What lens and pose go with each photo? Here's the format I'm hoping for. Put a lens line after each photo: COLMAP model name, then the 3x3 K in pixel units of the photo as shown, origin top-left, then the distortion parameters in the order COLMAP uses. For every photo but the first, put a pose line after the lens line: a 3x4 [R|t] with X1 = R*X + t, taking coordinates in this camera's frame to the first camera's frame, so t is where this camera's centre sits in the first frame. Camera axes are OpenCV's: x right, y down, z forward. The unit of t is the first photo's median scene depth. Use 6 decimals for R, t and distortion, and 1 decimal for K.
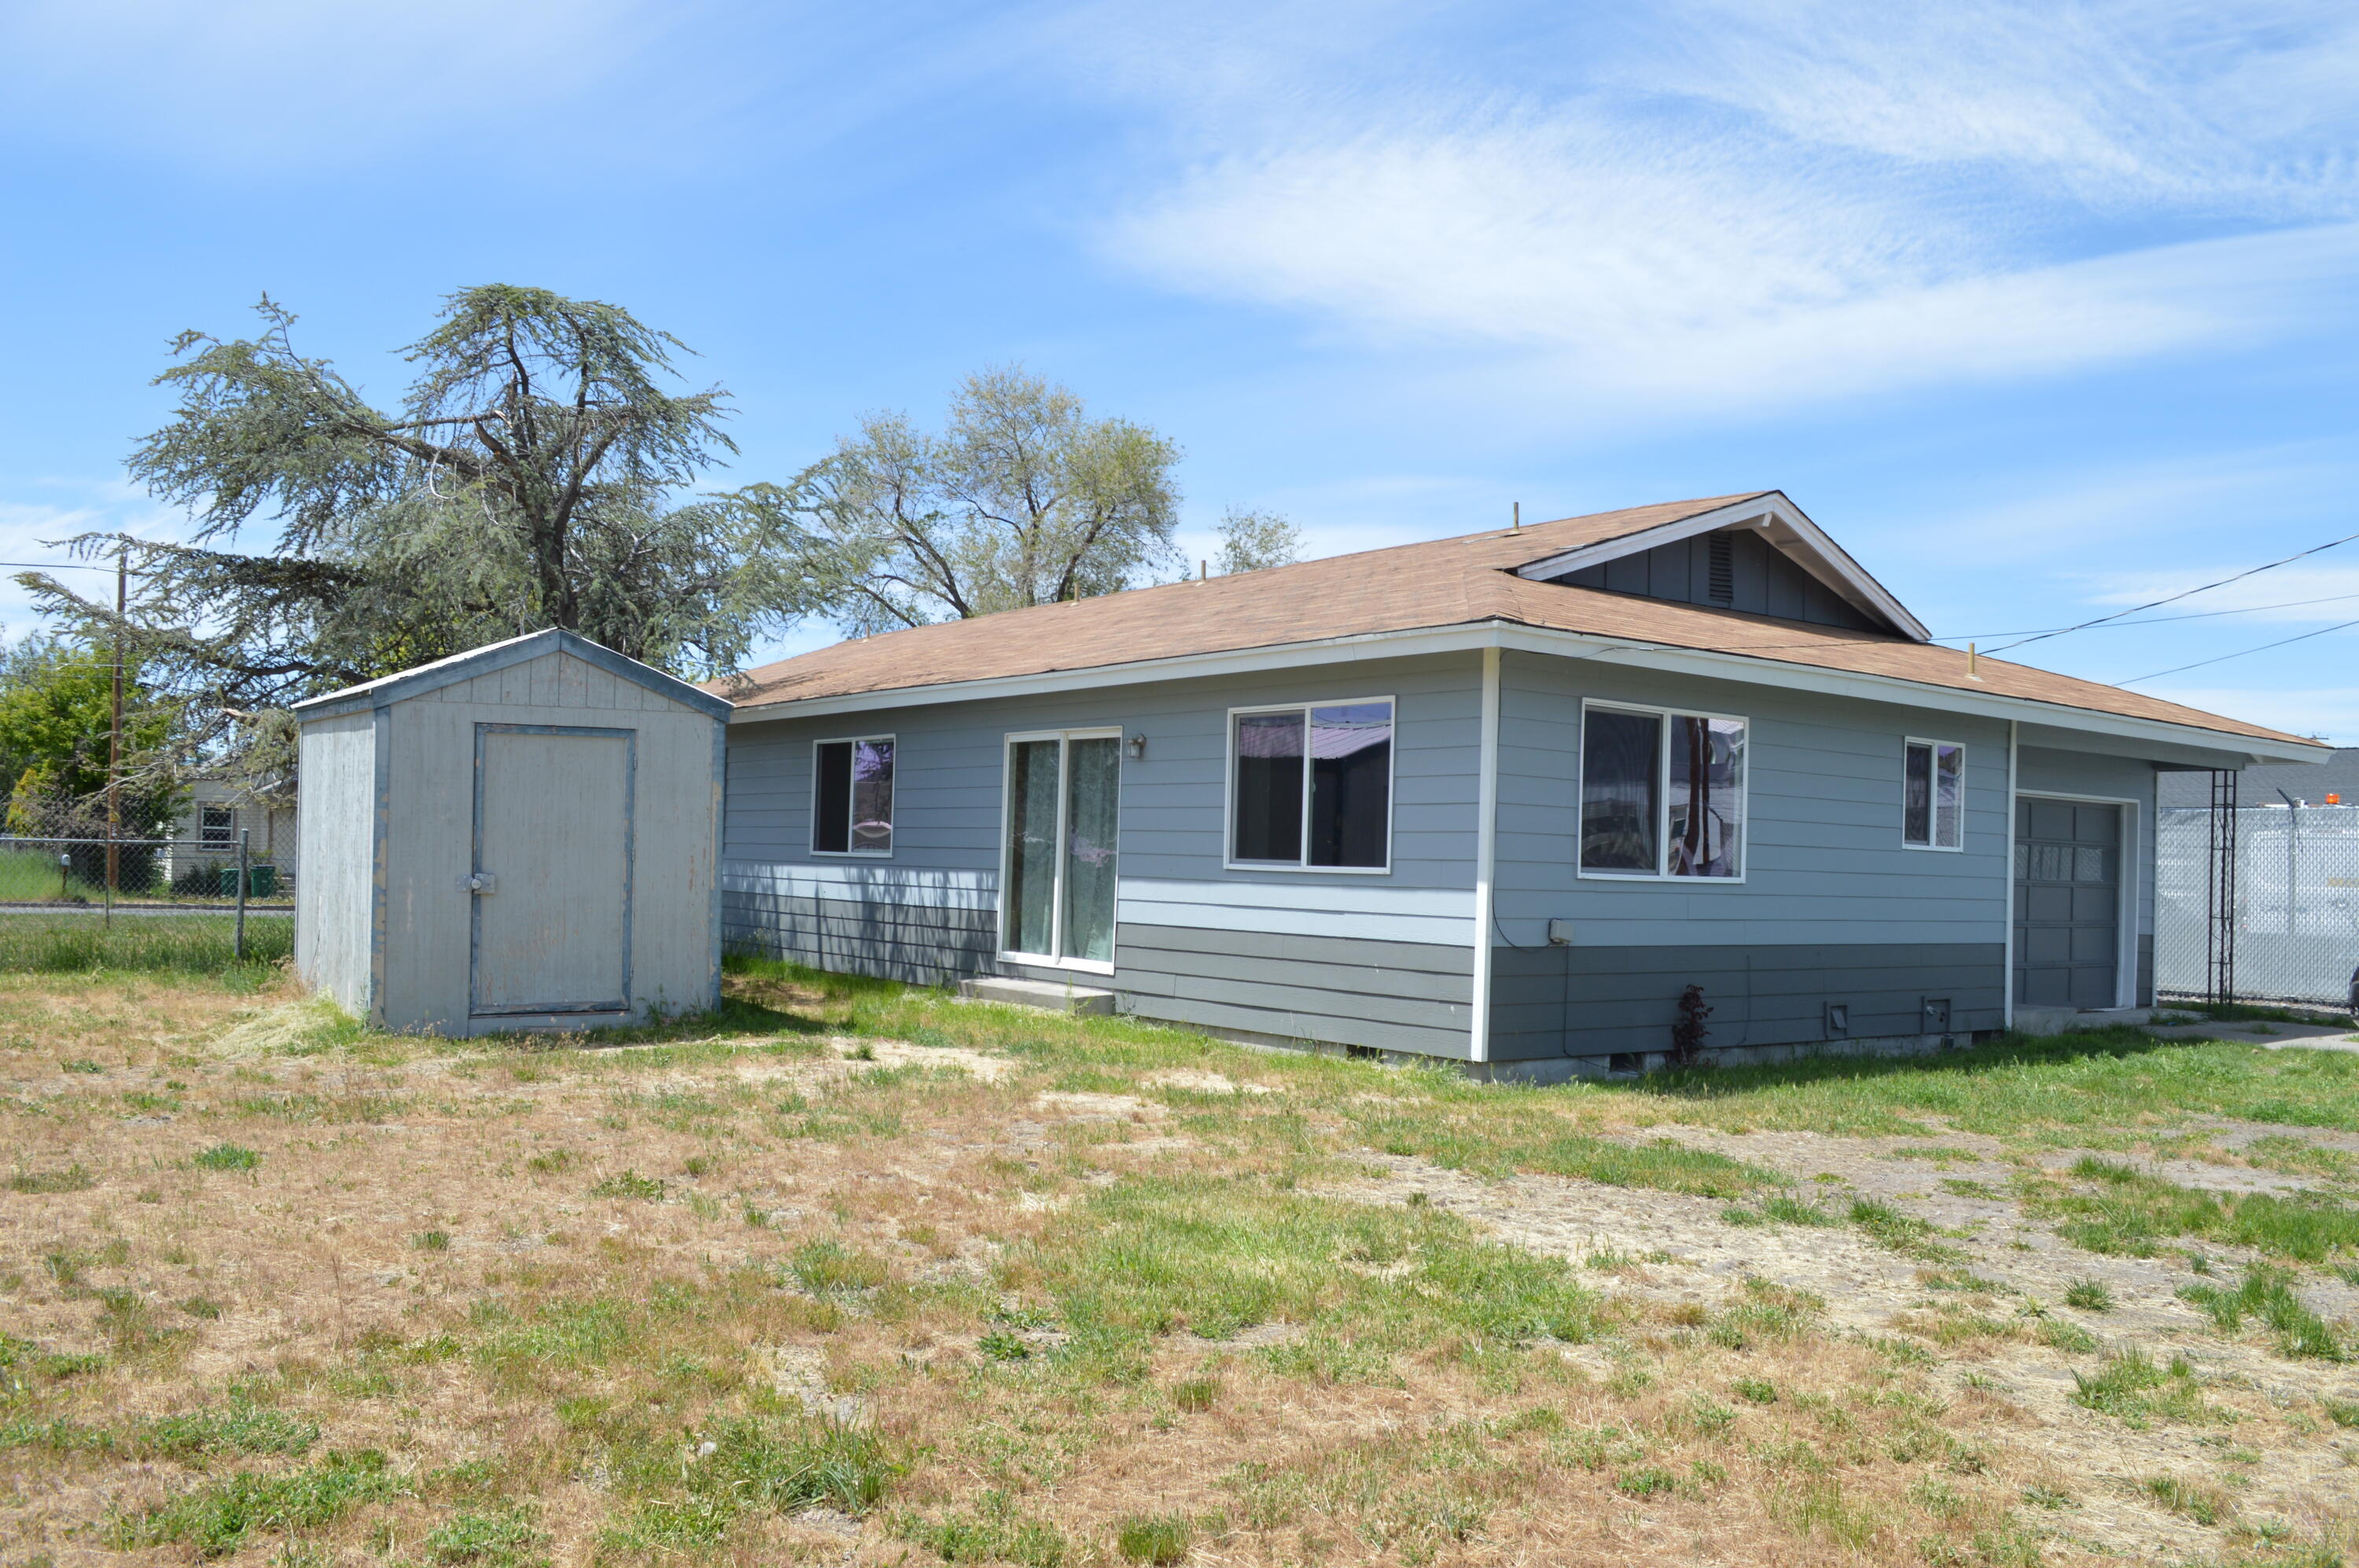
lens RADIAL K [[1887.4, 0, 1183.1], [0, 1887.4, 812.1], [0, 0, 1]] dist [-0.095707, 0.001837]
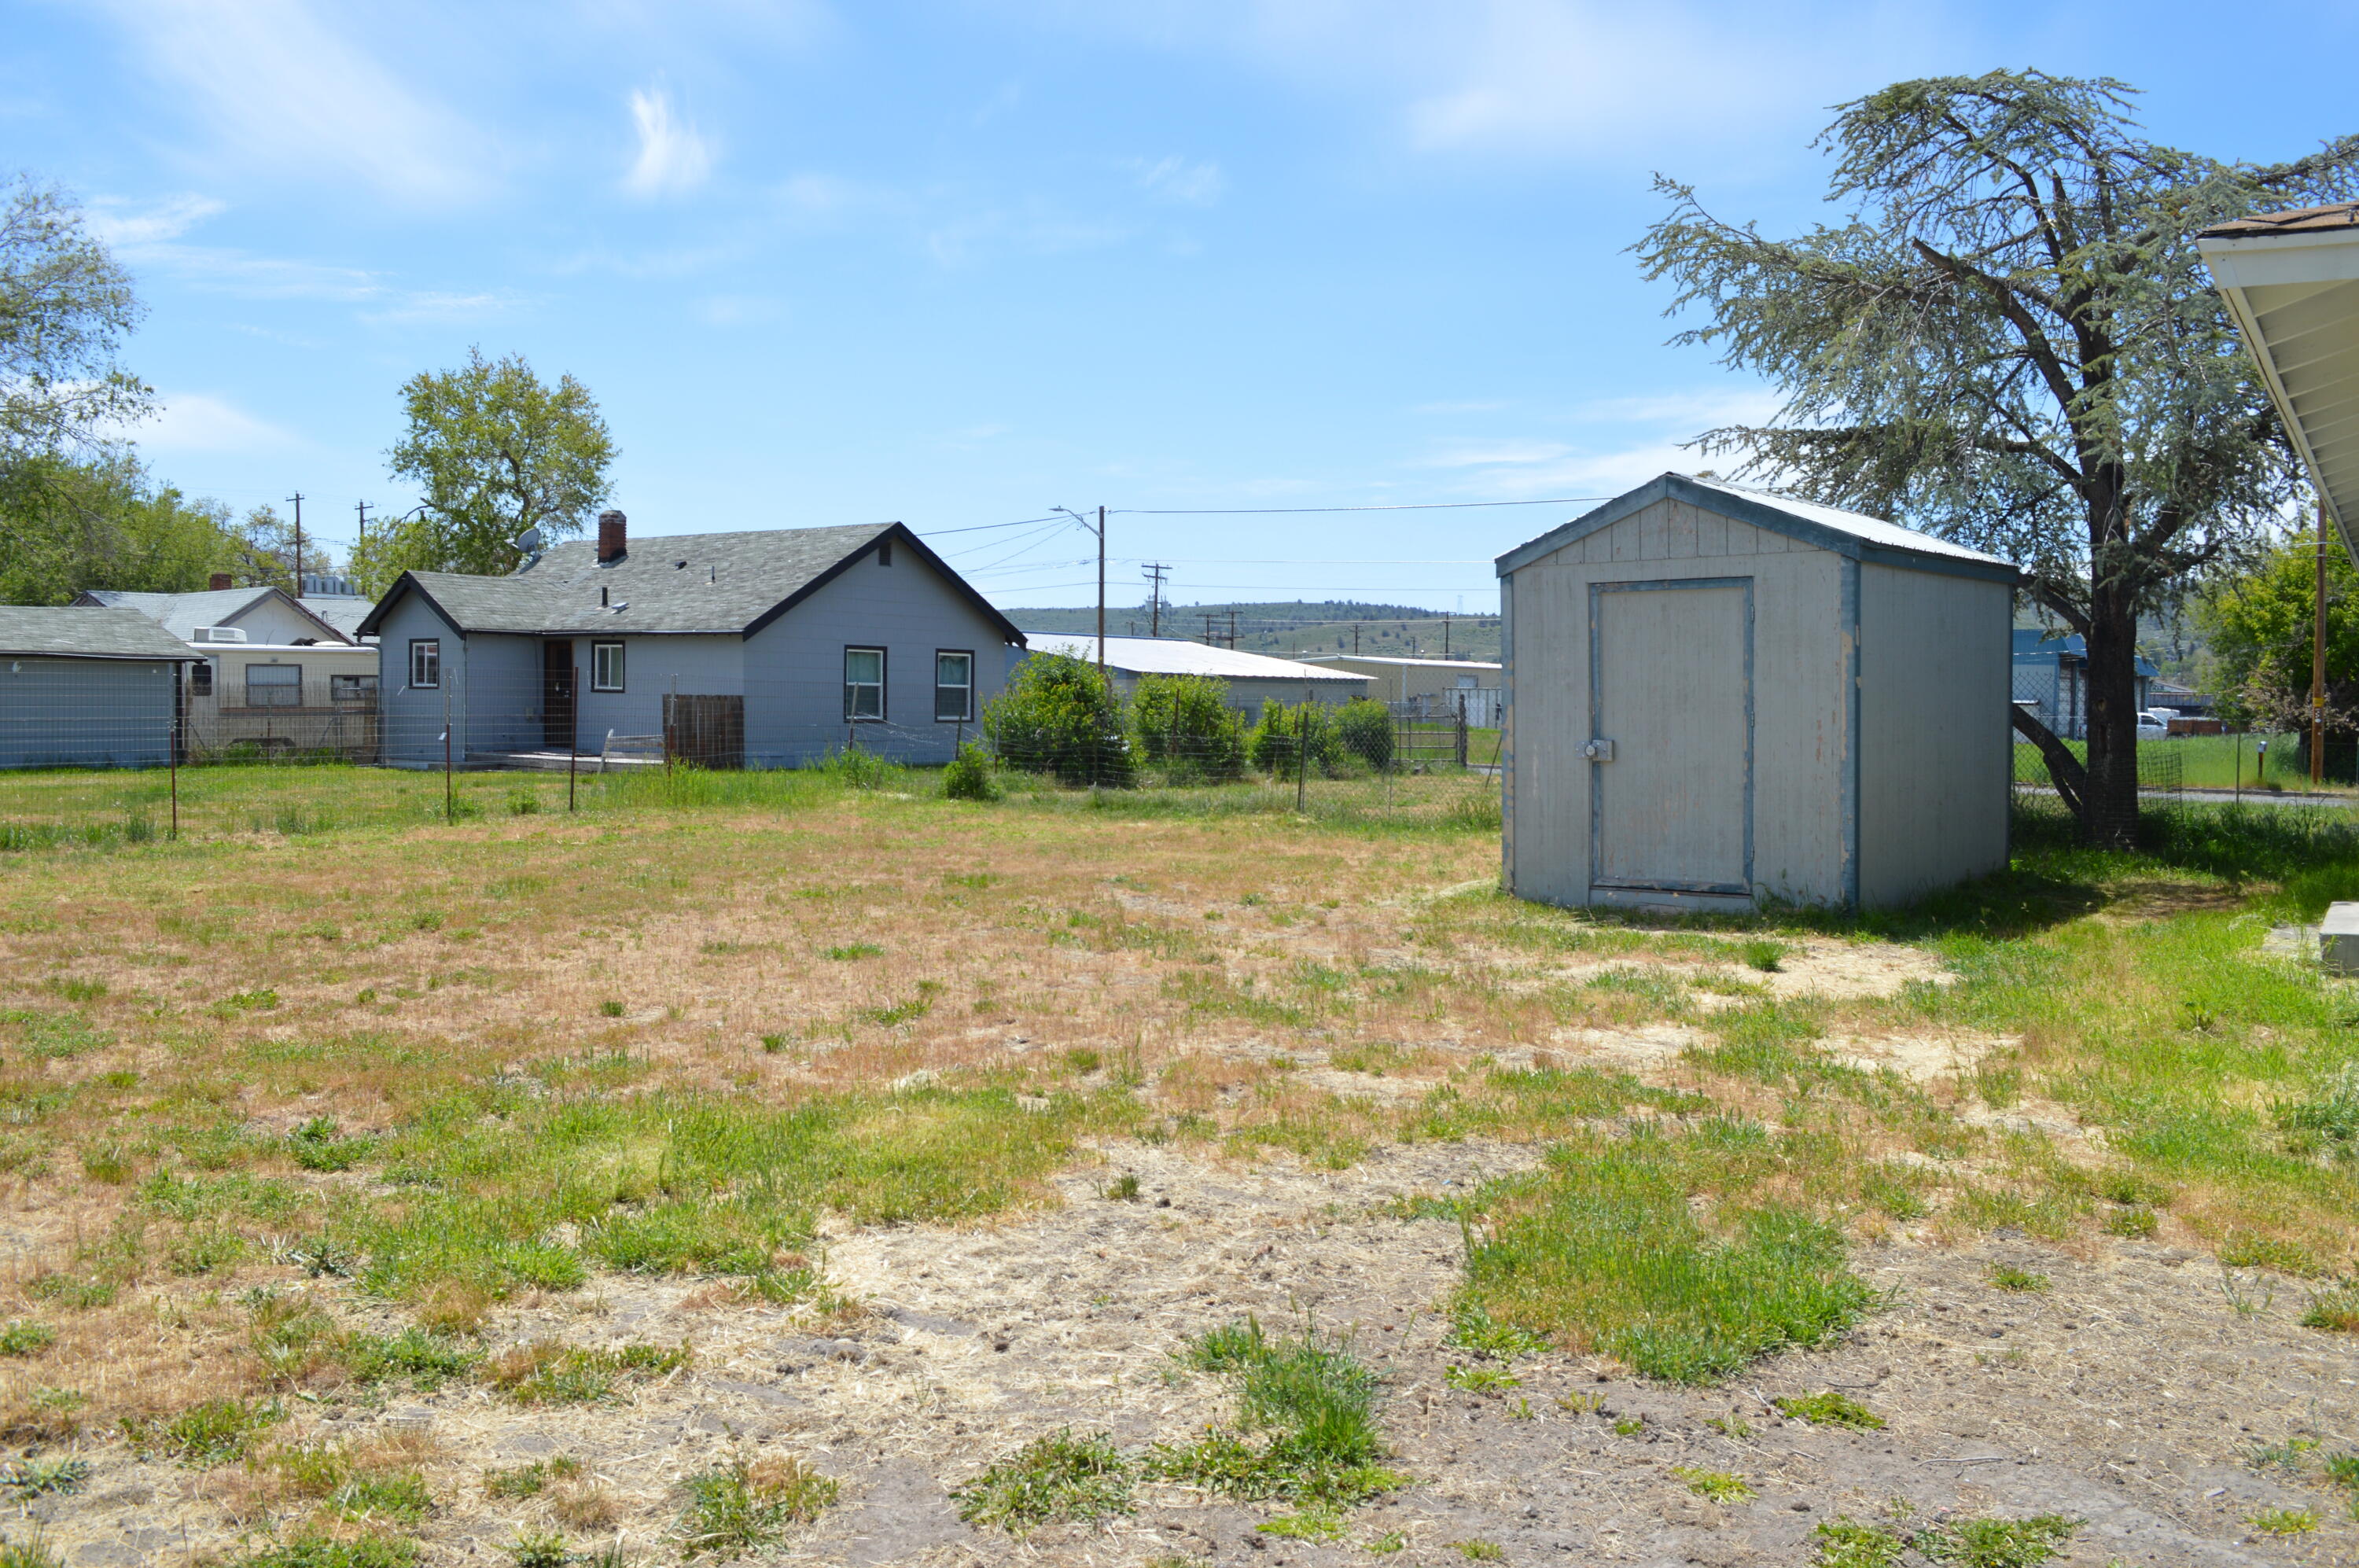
lens RADIAL K [[1895.2, 0, 1241.1], [0, 1895.2, 787.8], [0, 0, 1]] dist [-0.078914, 0.013122]
pose [[0.343964, 0.022807, -0.938706, 0.400083], [0.018872, 0.999335, 0.031196, 0.020018], [0.938793, -0.028445, 0.343305, 0.412918]]
